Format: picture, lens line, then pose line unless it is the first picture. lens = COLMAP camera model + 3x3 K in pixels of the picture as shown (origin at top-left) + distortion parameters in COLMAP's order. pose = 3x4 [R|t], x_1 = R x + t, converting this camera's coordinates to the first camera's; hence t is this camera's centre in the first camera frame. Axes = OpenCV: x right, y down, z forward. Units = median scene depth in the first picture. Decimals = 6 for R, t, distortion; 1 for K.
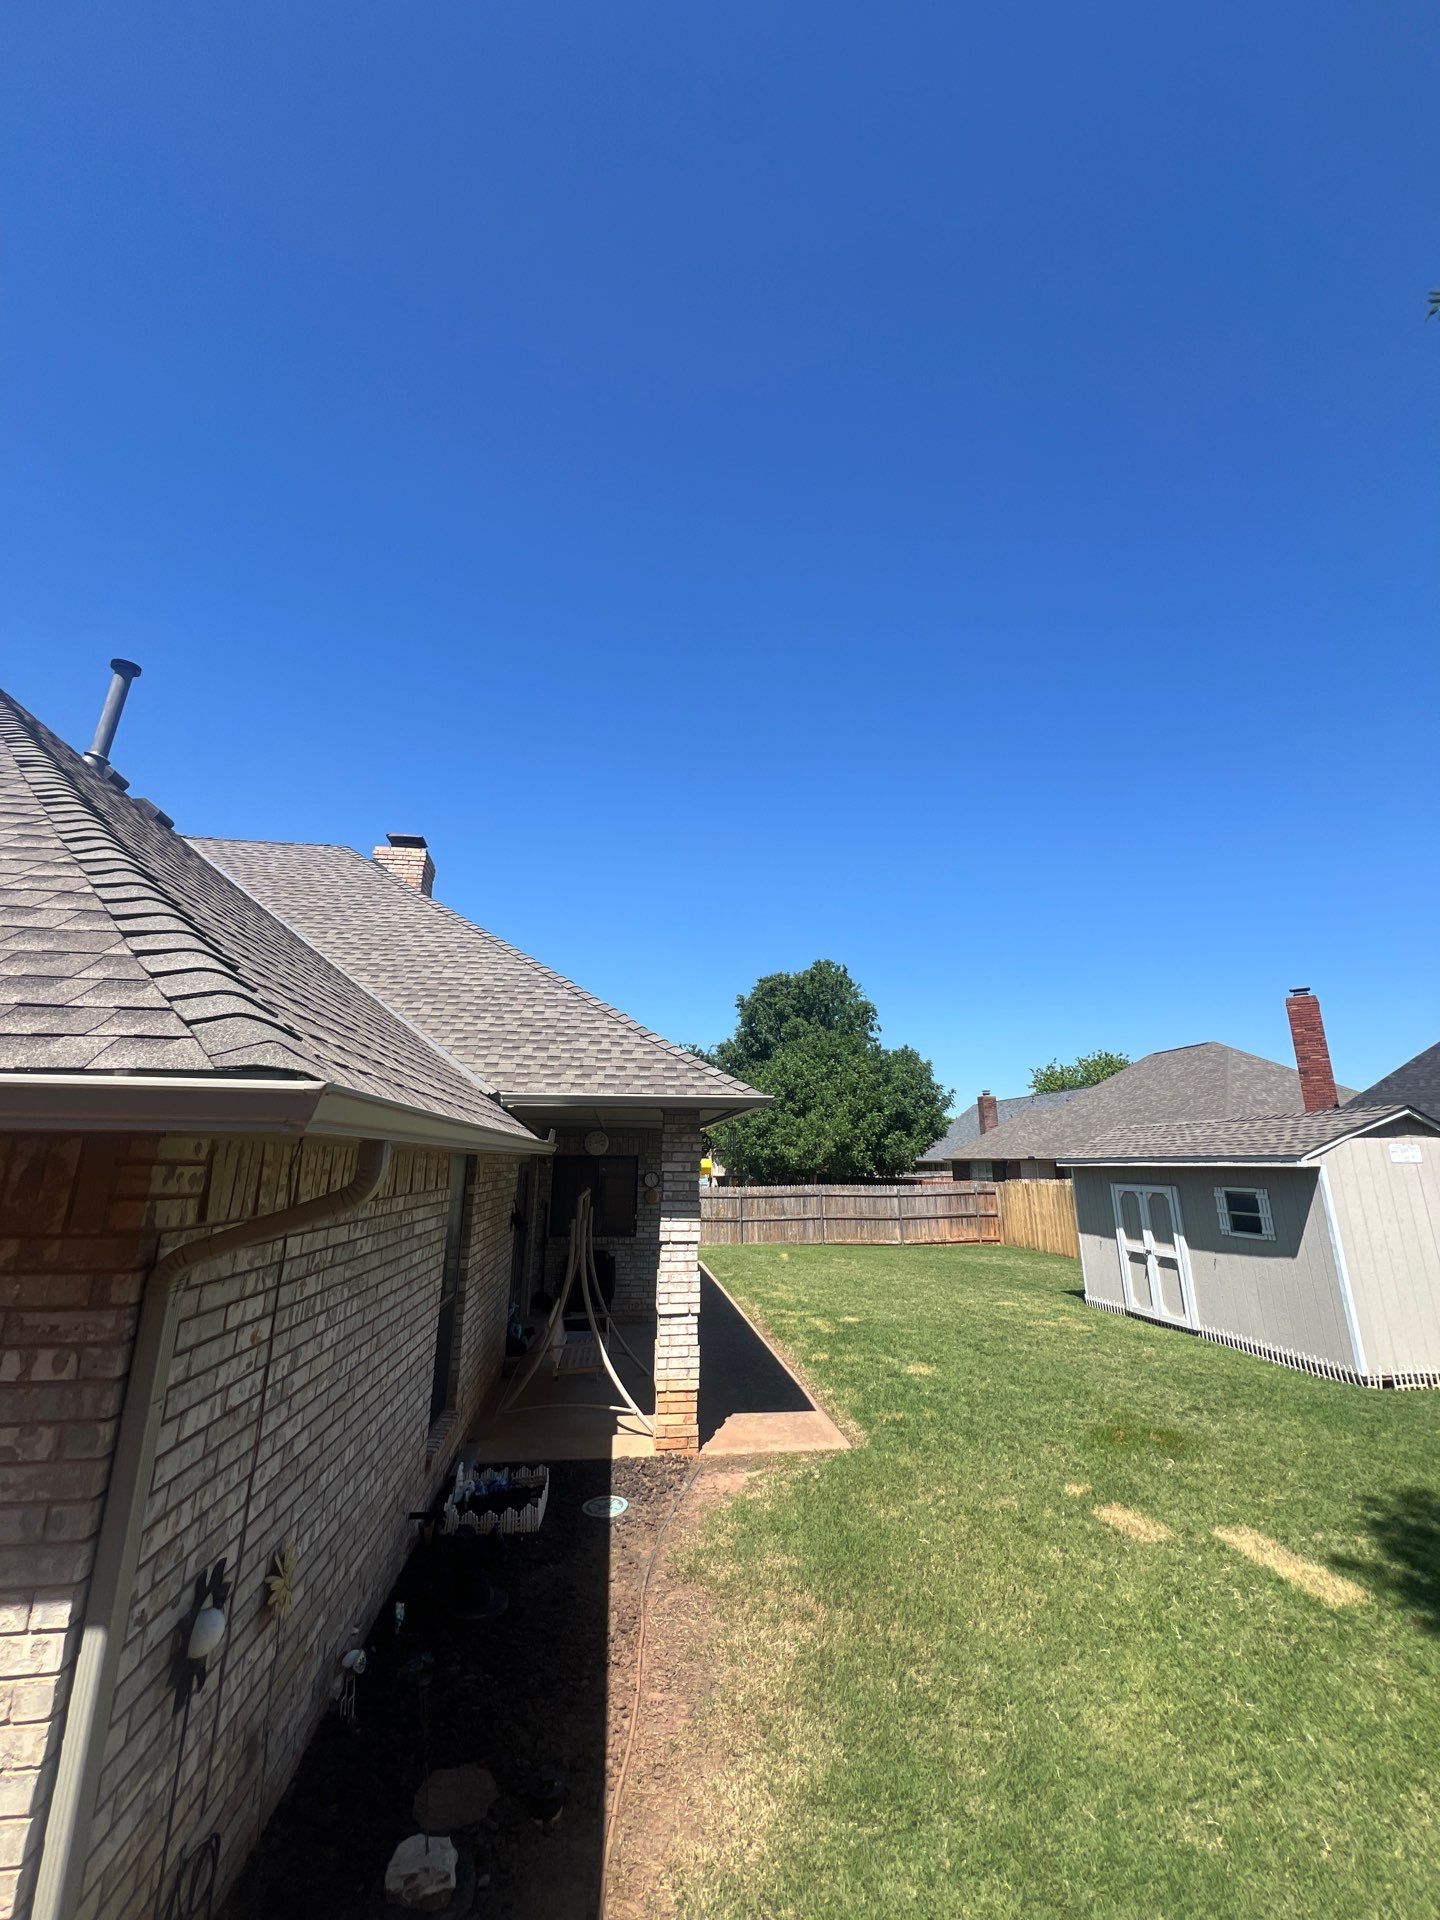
lens RADIAL K [[773.5, 0, 720.0], [0, 773.5, 960.0], [0, 0, 1]] dist [-0.001112, 0.000248]
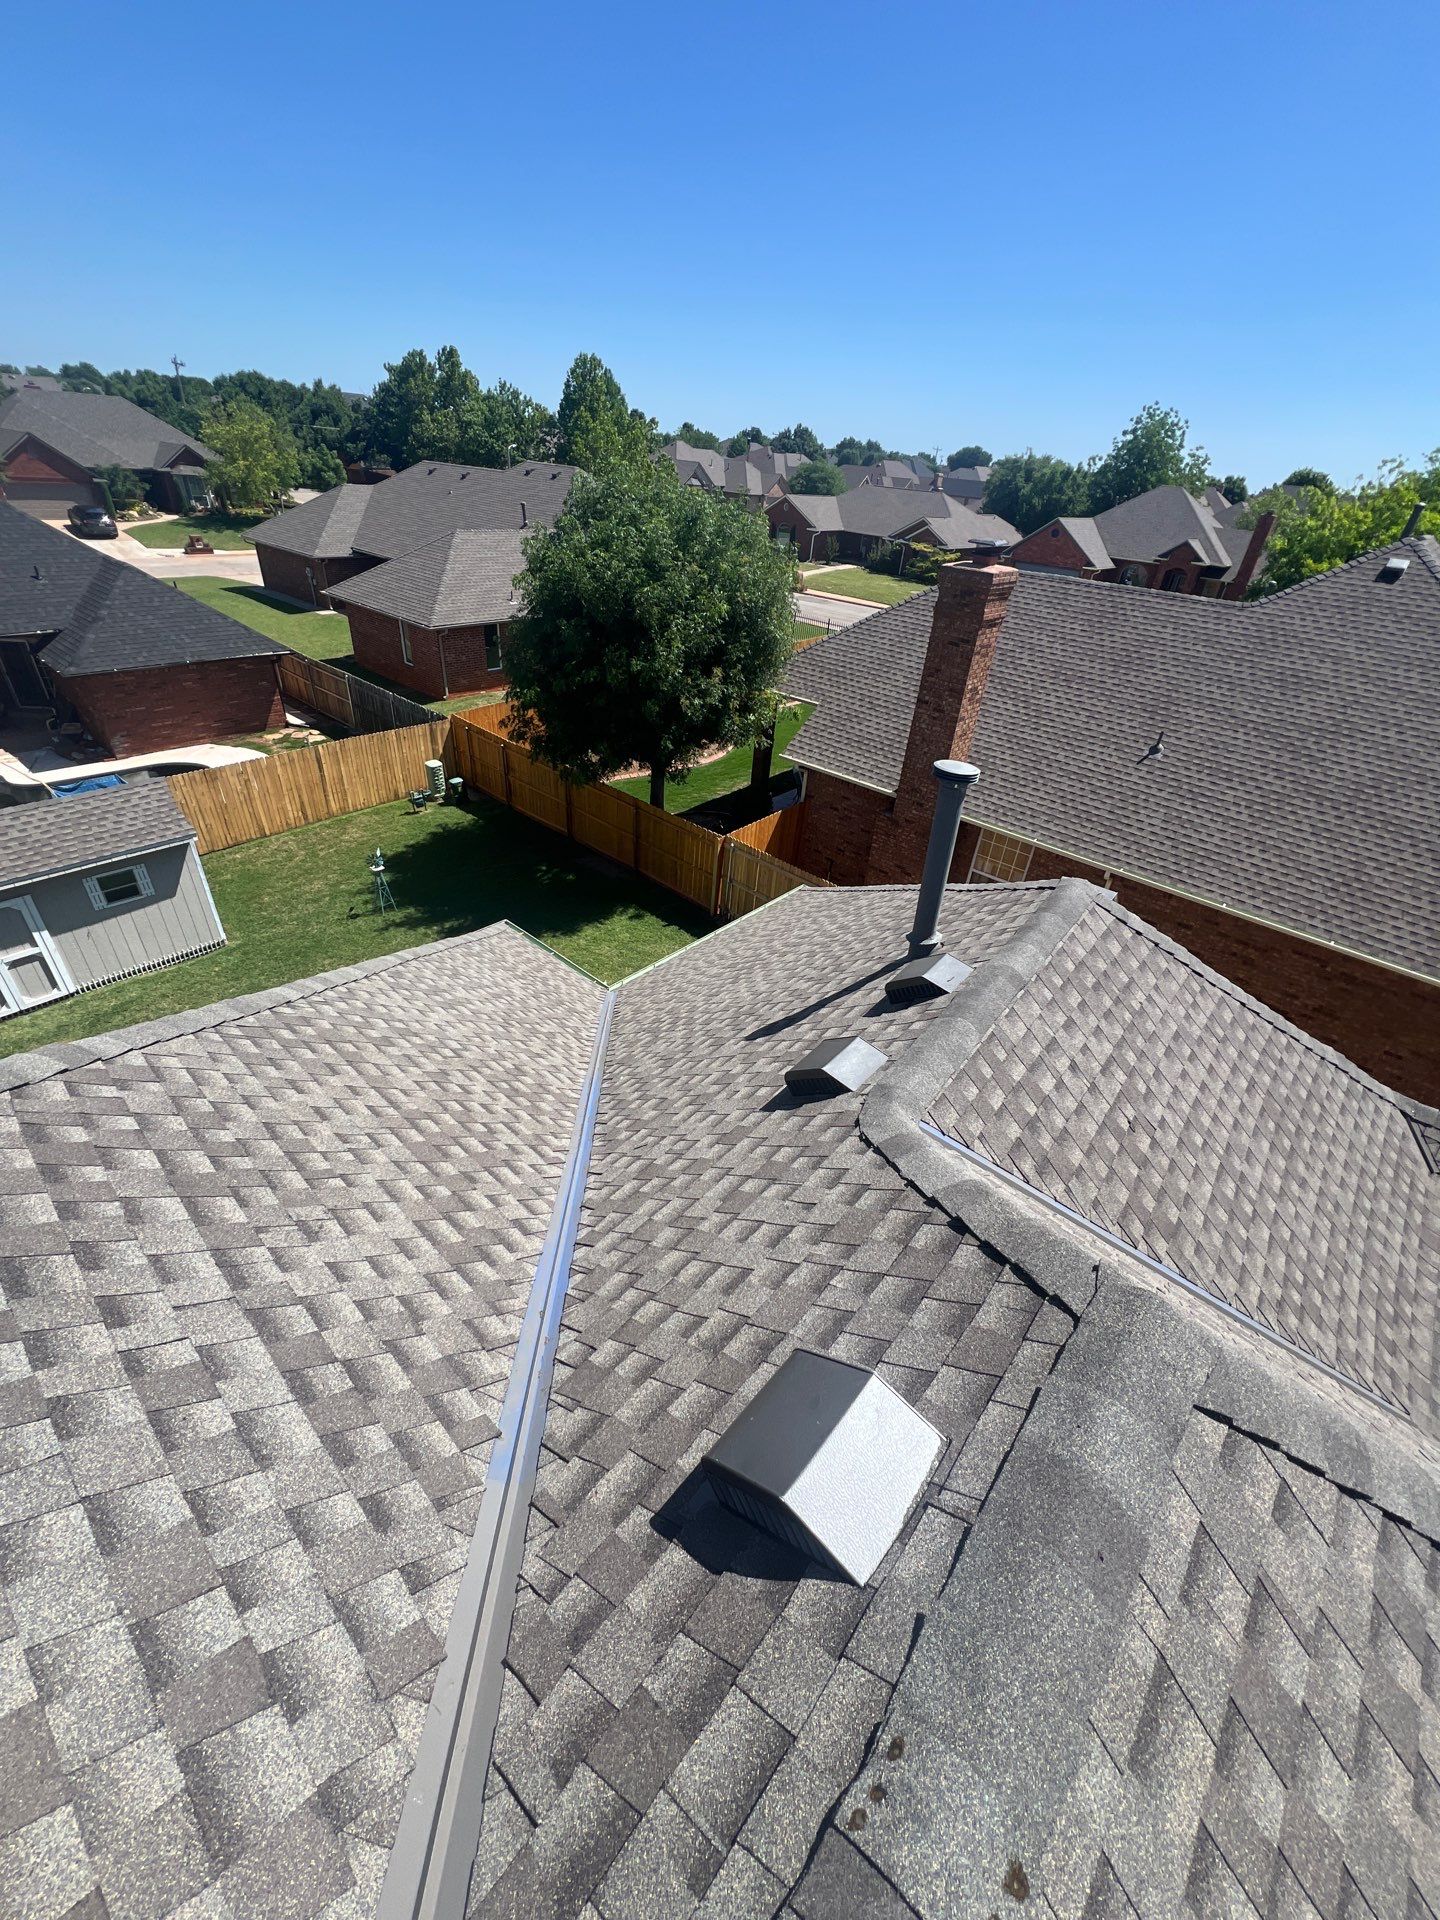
lens RADIAL K [[773.5, 0, 720.0], [0, 773.5, 960.0], [0, 0, 1]] dist [-0.001112, 0.000248]
pose [[-0.652634, -0.458360, 0.603303, -0.769204], [-0.257721, 0.883074, 0.392122, -0.313171], [-0.712494, 0.100428, -0.694454, 1.103002]]
